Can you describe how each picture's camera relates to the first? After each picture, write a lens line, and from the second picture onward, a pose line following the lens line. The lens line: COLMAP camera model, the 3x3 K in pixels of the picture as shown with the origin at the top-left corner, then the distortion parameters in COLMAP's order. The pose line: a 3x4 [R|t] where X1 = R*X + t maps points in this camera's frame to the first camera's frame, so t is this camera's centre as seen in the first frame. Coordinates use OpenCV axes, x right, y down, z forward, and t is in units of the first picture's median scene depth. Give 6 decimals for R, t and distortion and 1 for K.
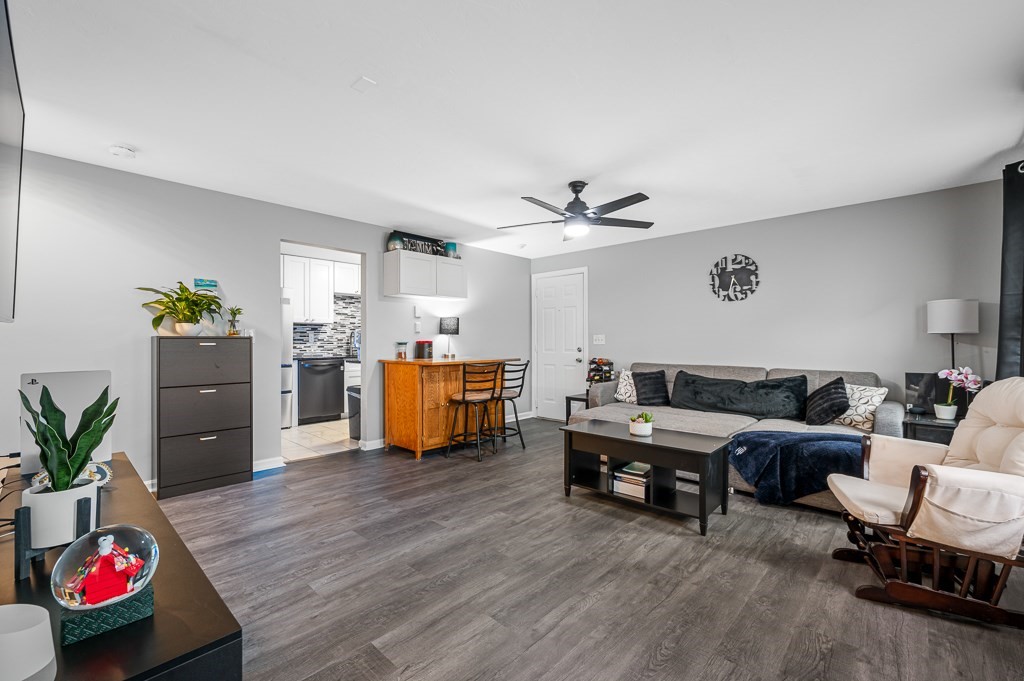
lens RADIAL K [[444.8, 0, 513.0], [0, 444.8, 343.1], [0, 0, 1]] dist [0.003703, 0.000122]
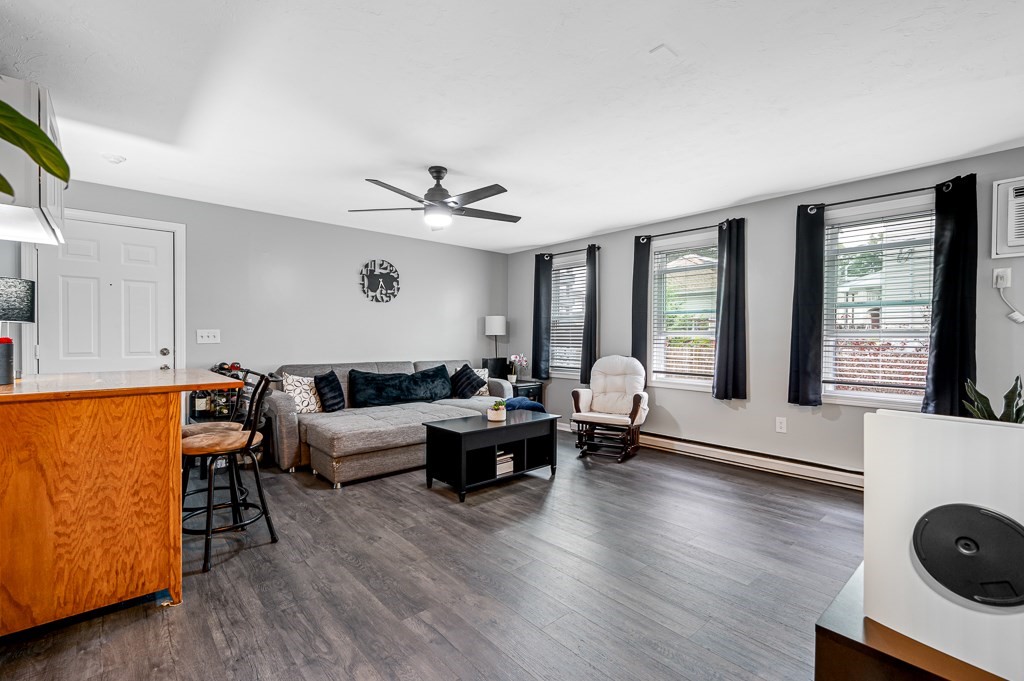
lens RADIAL K [[444.8, 0, 536.4], [0, 444.8, 345.4], [0, 0, 1]] dist [0.003703, 0.000122]
pose [[0.064189, -0.012483, 0.997860, -0.571491], [0.001643, 0.999922, 0.012403, -0.001557], [-0.997936, 0.000843, 0.064204, 0.548366]]
